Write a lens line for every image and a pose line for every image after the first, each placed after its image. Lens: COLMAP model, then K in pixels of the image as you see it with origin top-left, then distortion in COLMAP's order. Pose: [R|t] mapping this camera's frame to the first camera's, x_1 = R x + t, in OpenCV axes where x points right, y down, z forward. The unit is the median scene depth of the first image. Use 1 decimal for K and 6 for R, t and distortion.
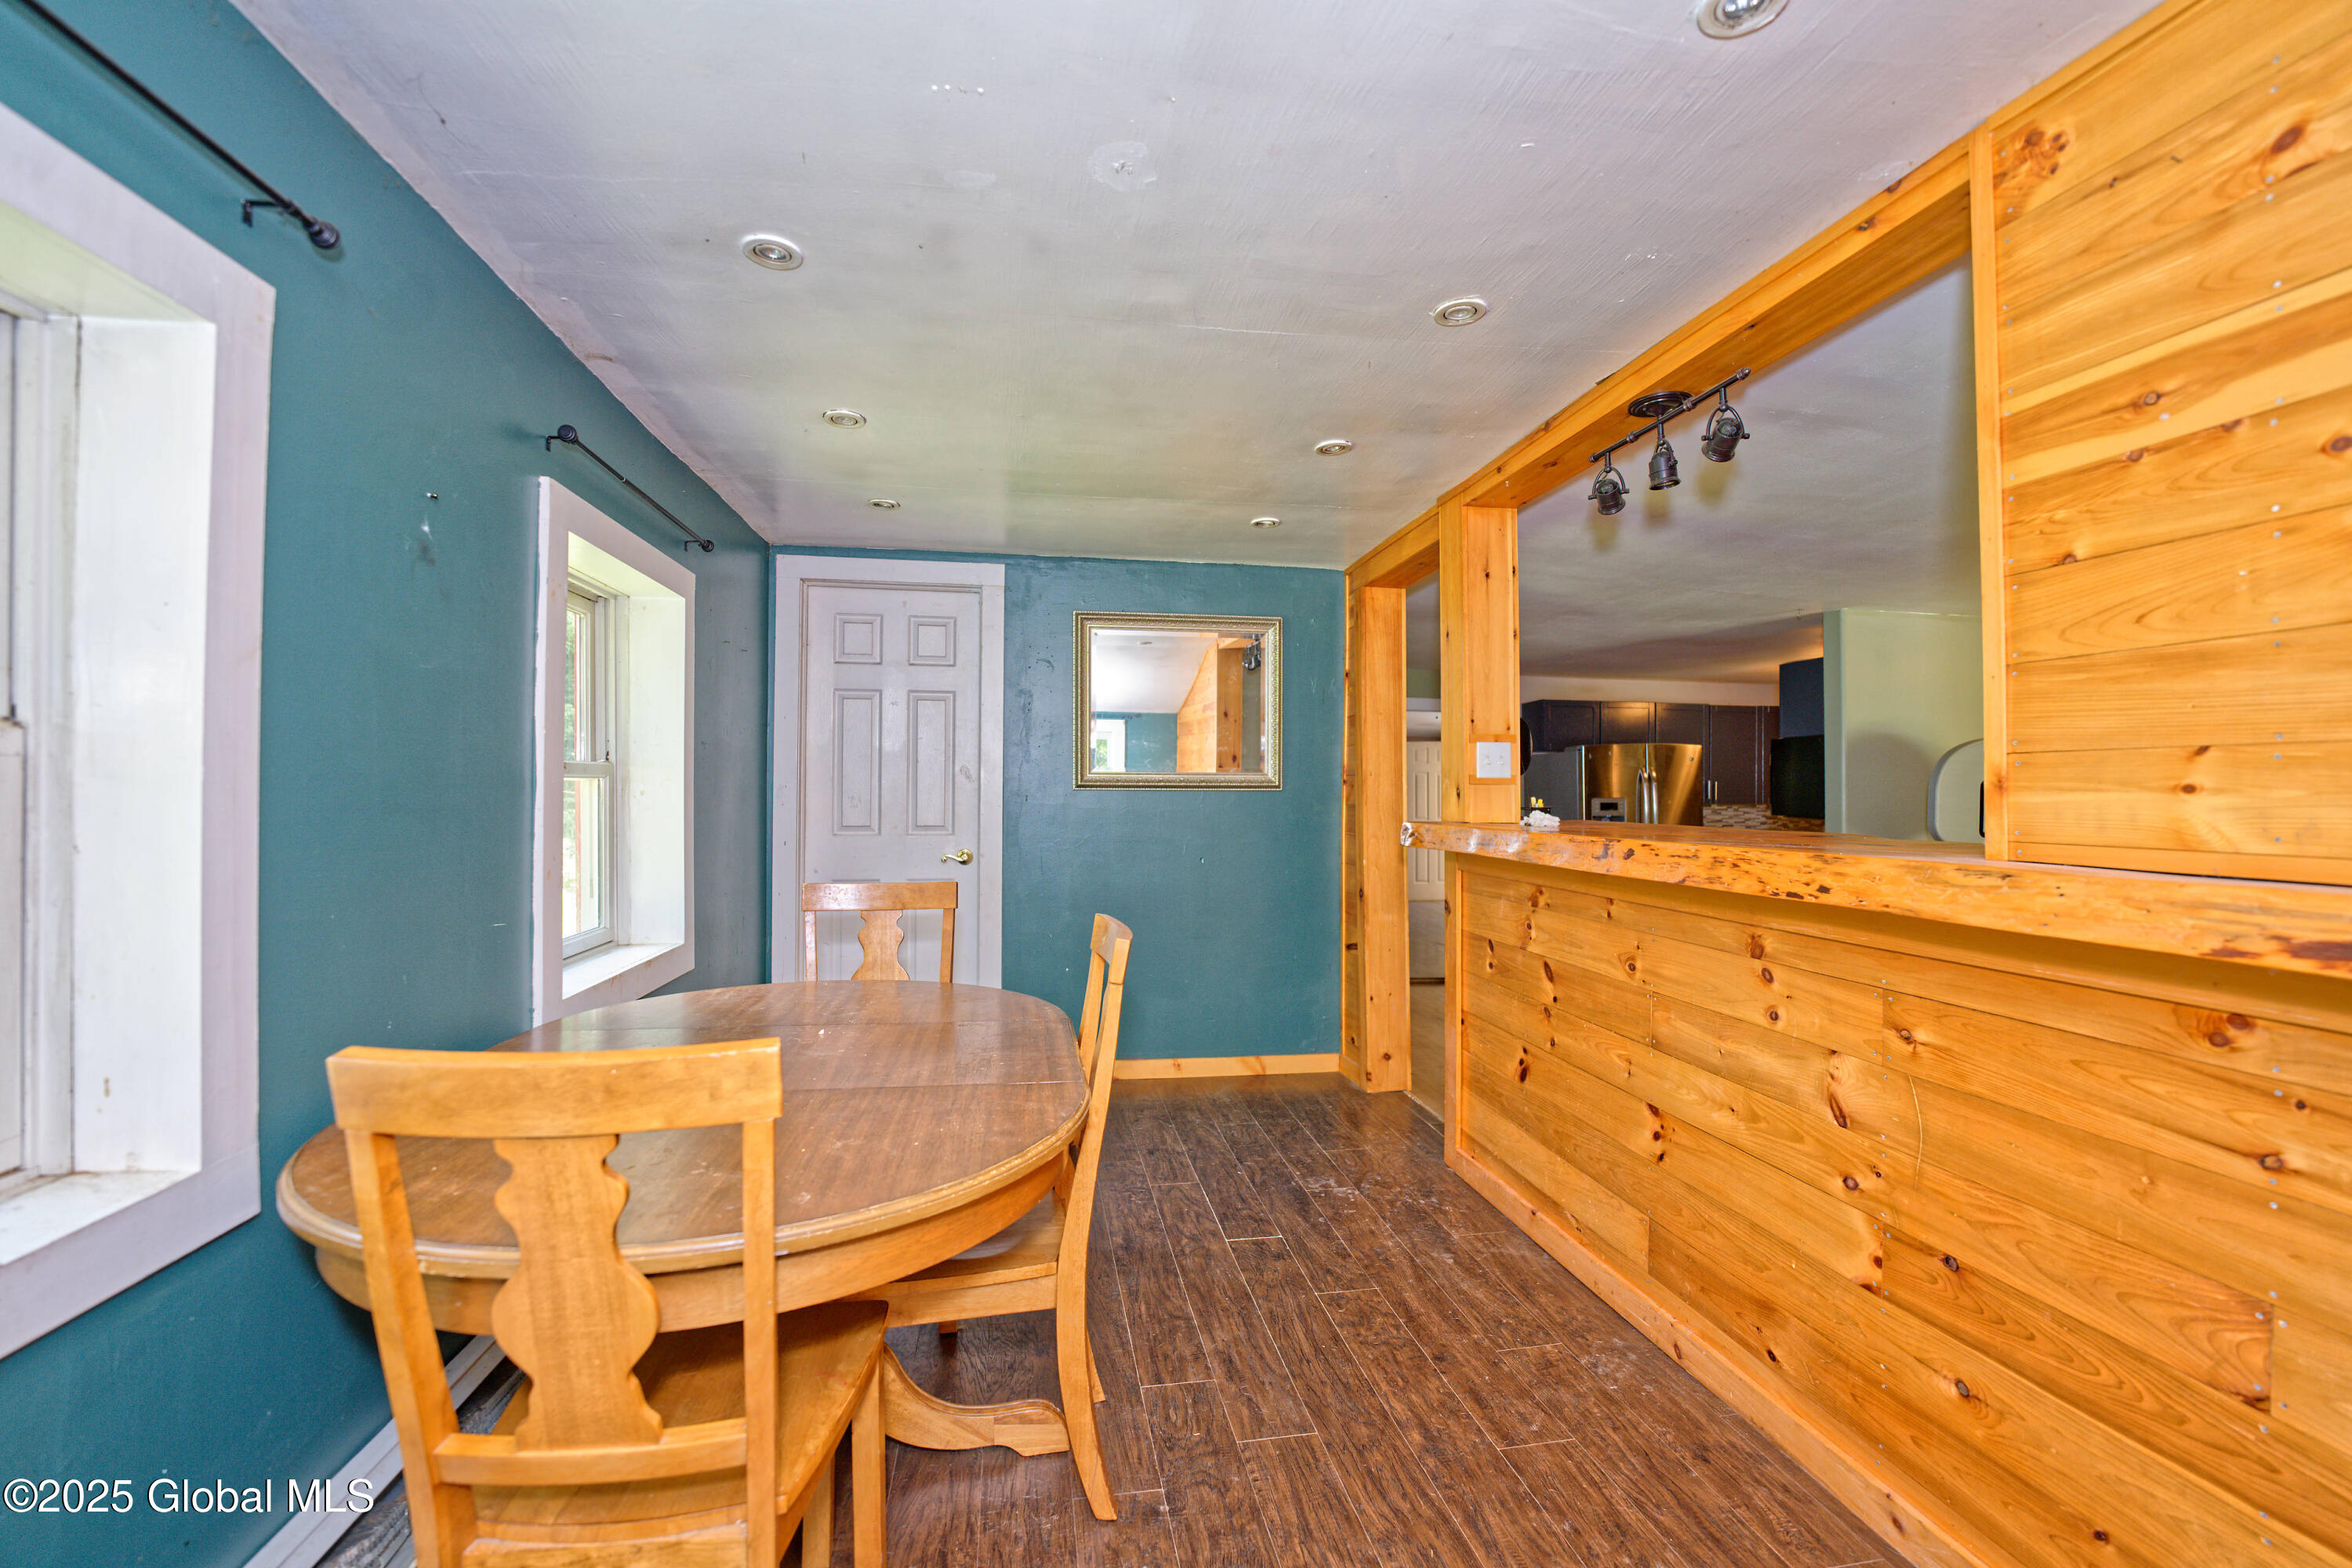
lens RADIAL K [[959.3, 0, 1188.9], [0, 959.3, 787.4], [0, 0, 1]] dist [-0.024028, 0.000941]
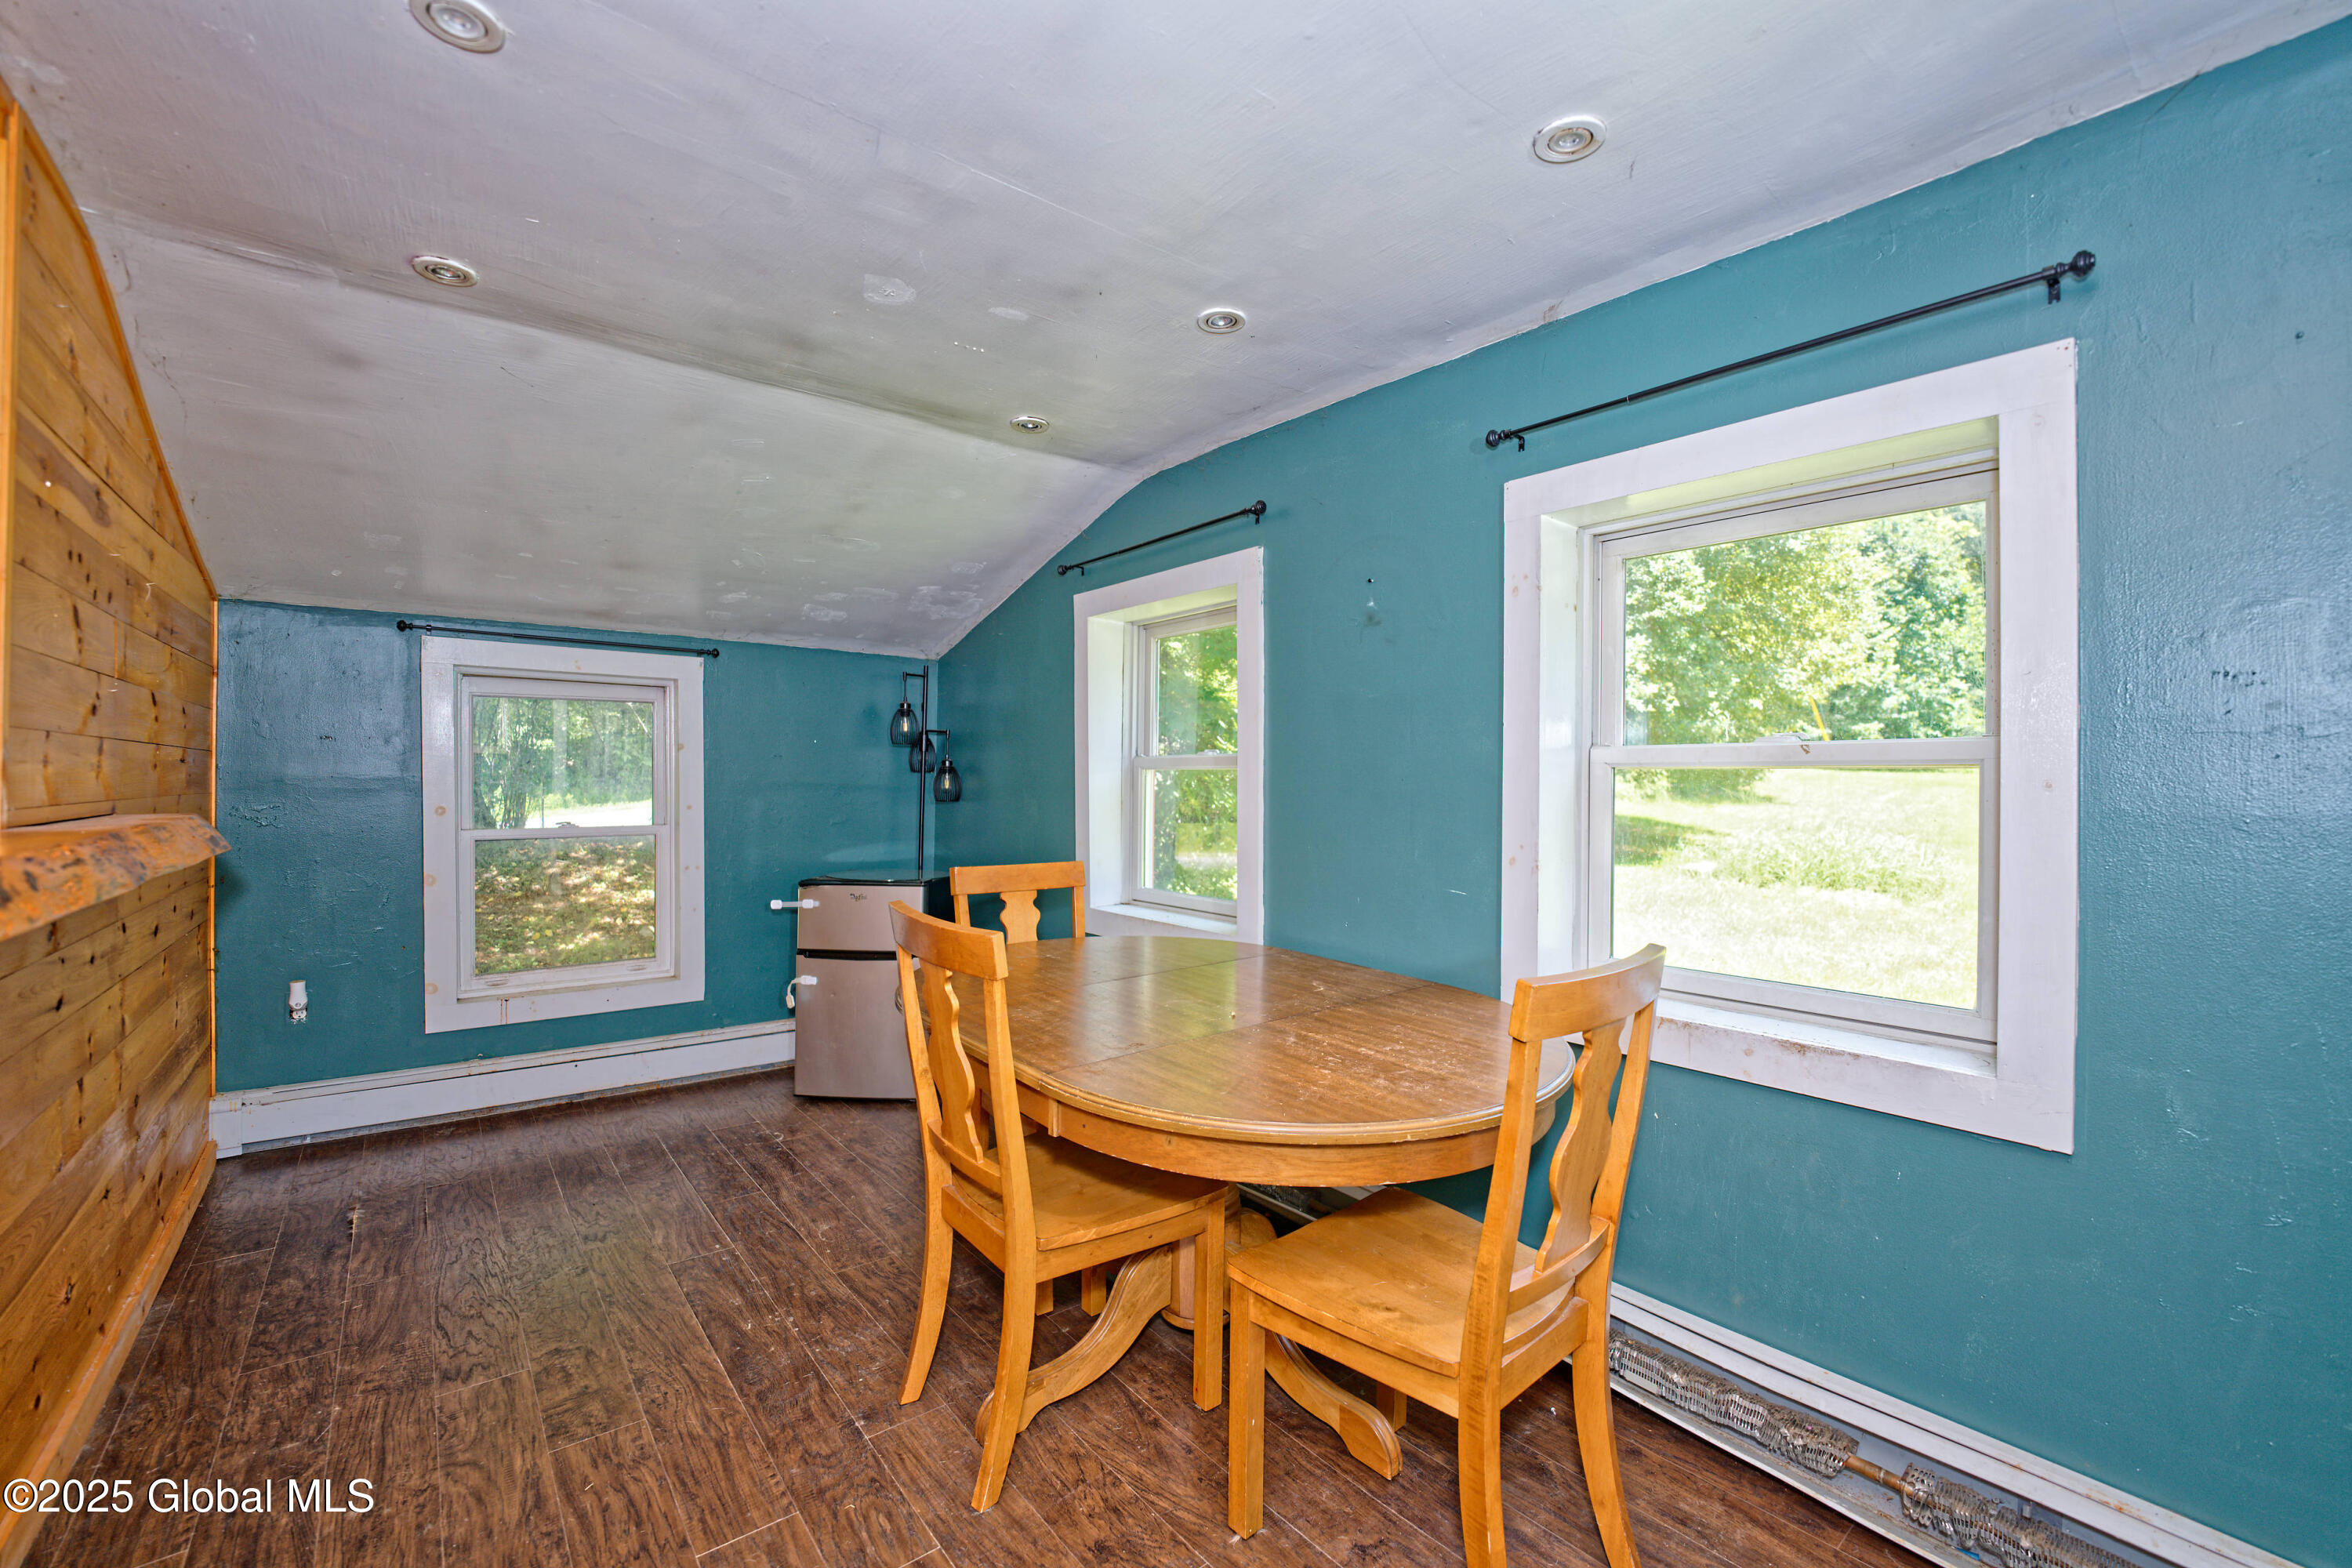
lens RADIAL K [[959.3, 0, 1160.6], [0, 959.3, 781.2], [0, 0, 1]] dist [-0.024028, 0.000941]
pose [[-0.882288, -0.010041, -0.470602, 0.166222], [-0.010178, 0.999946, -0.002253, 0.012002], [0.470599, 0.002802, -0.882343, 1.858725]]
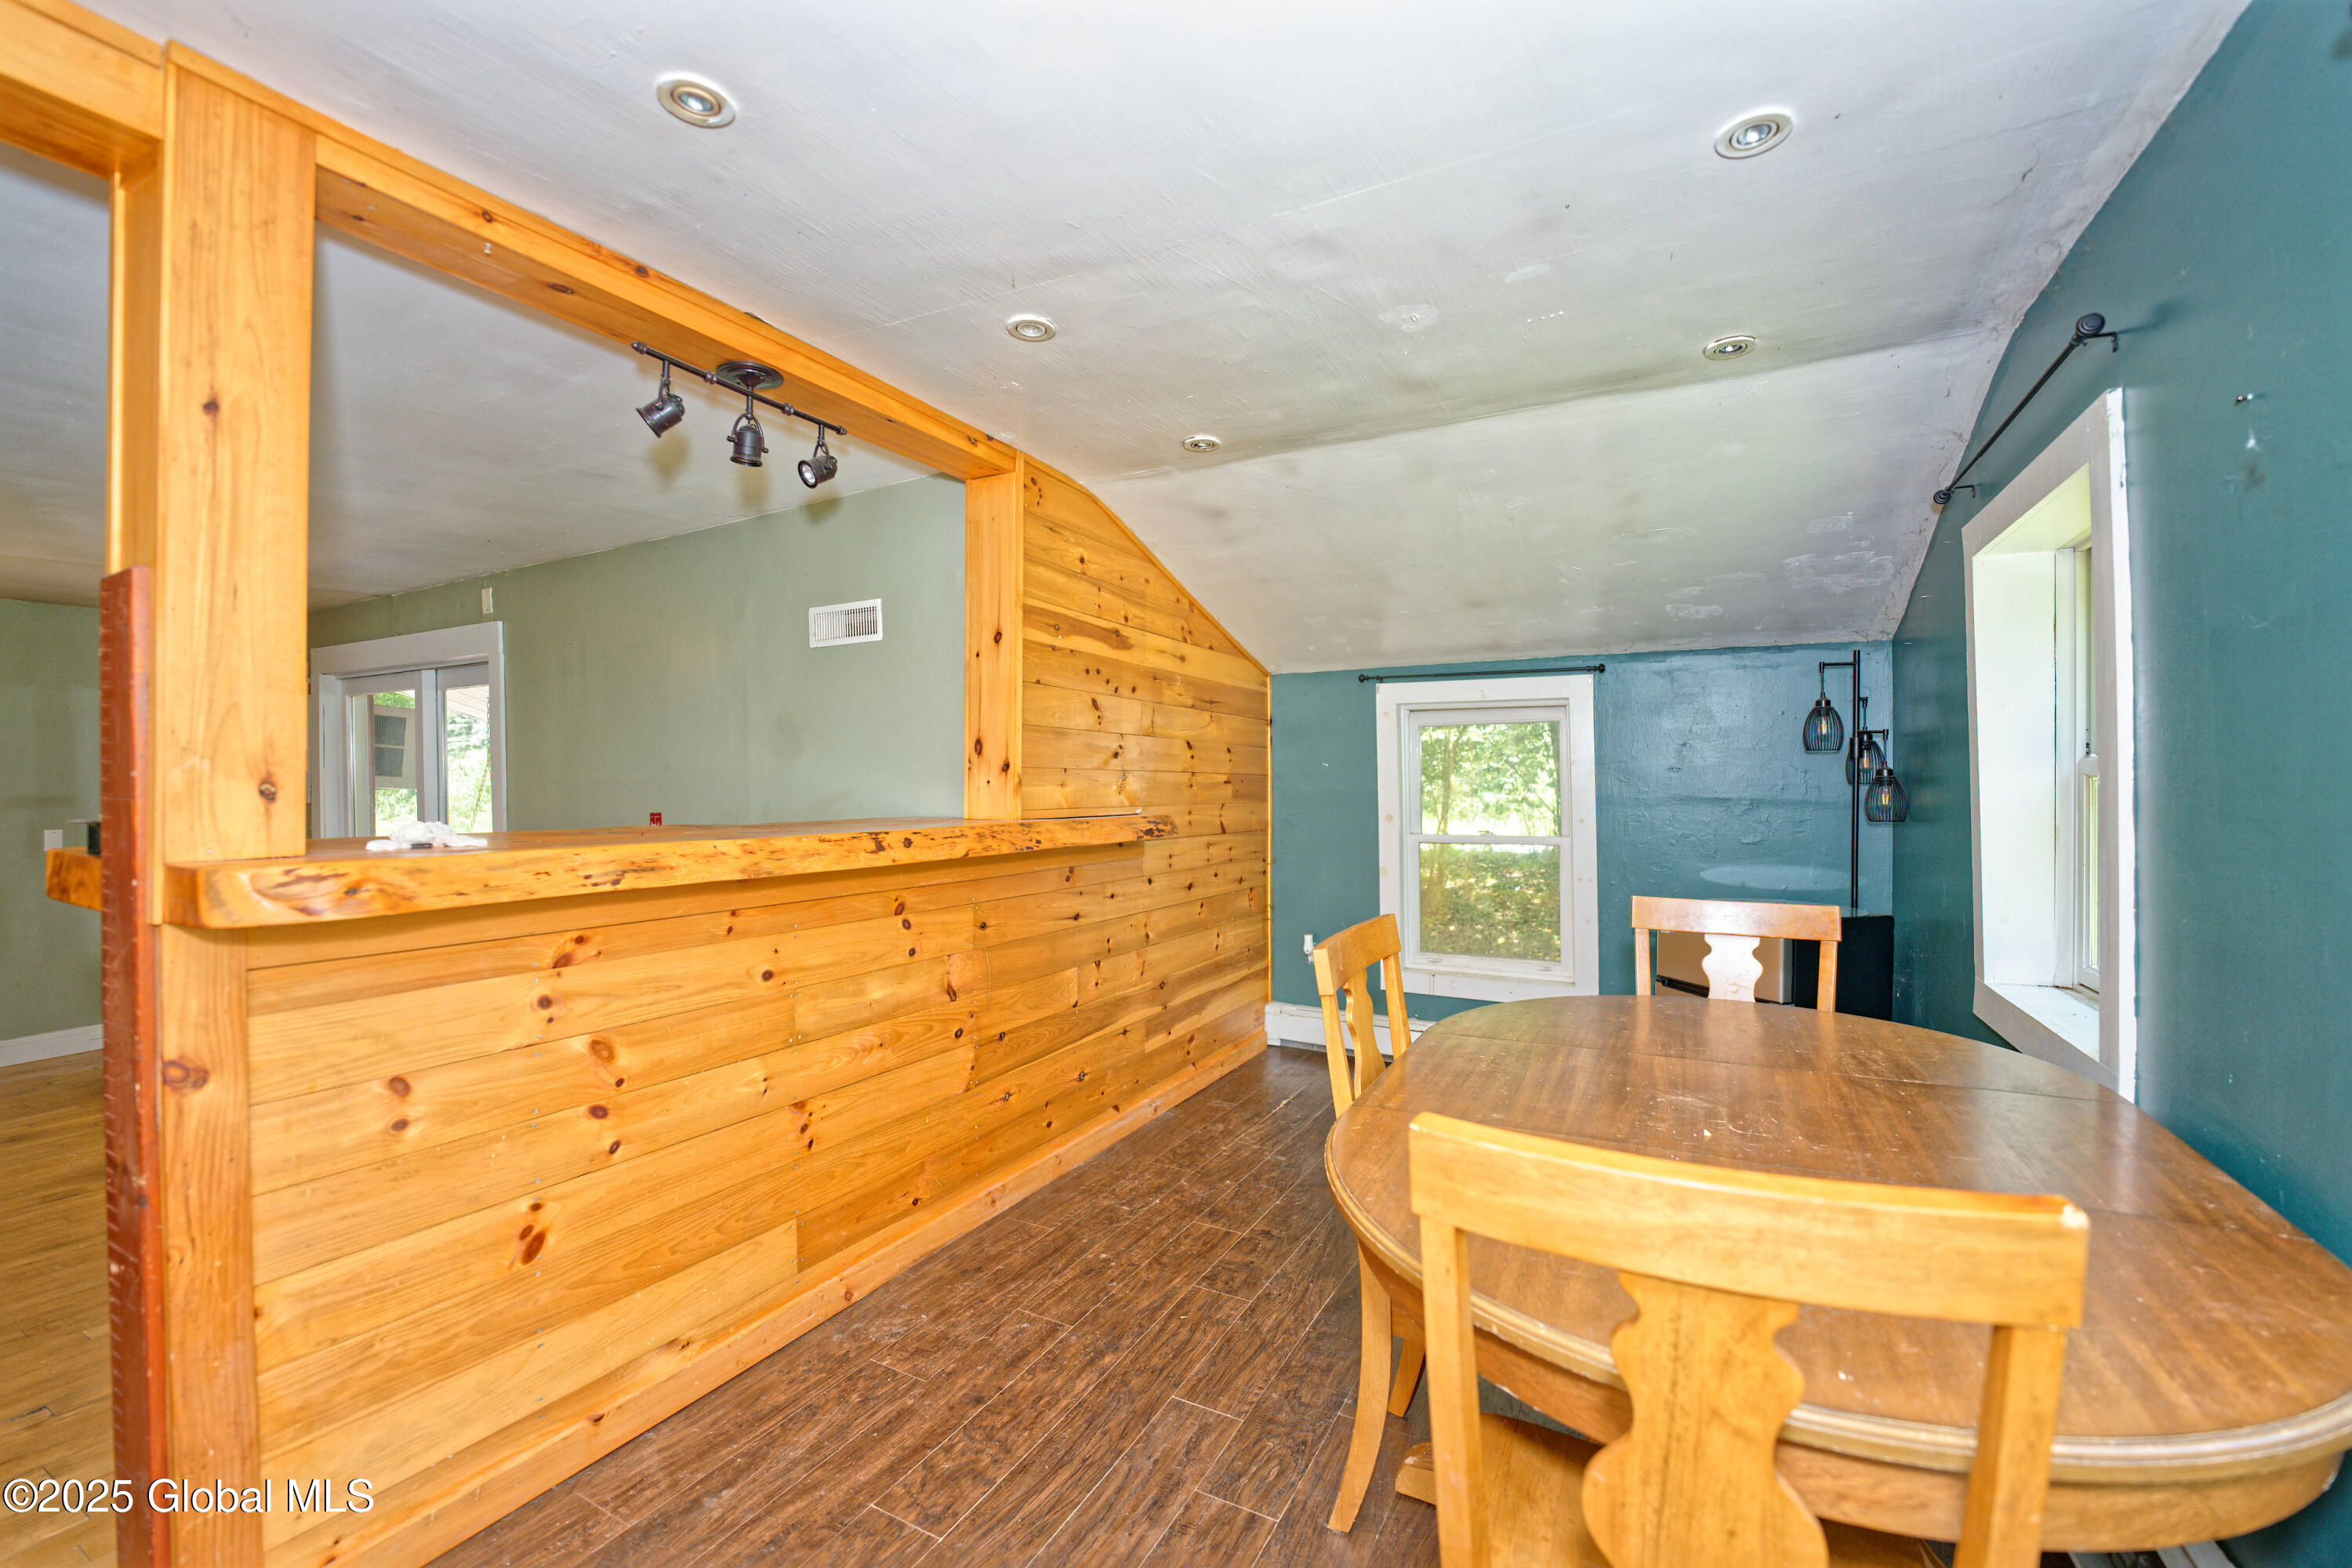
lens RADIAL K [[959.3, 0, 1174.7], [0, 959.3, 783.6], [0, 0, 1]] dist [-0.024028, 0.000941]
pose [[-0.781182, -0.003282, 0.624295, -0.513592], [-0.005981, 0.999980, -0.002227, 0.001506], [-0.624275, -0.005474, -0.781185, 1.790451]]
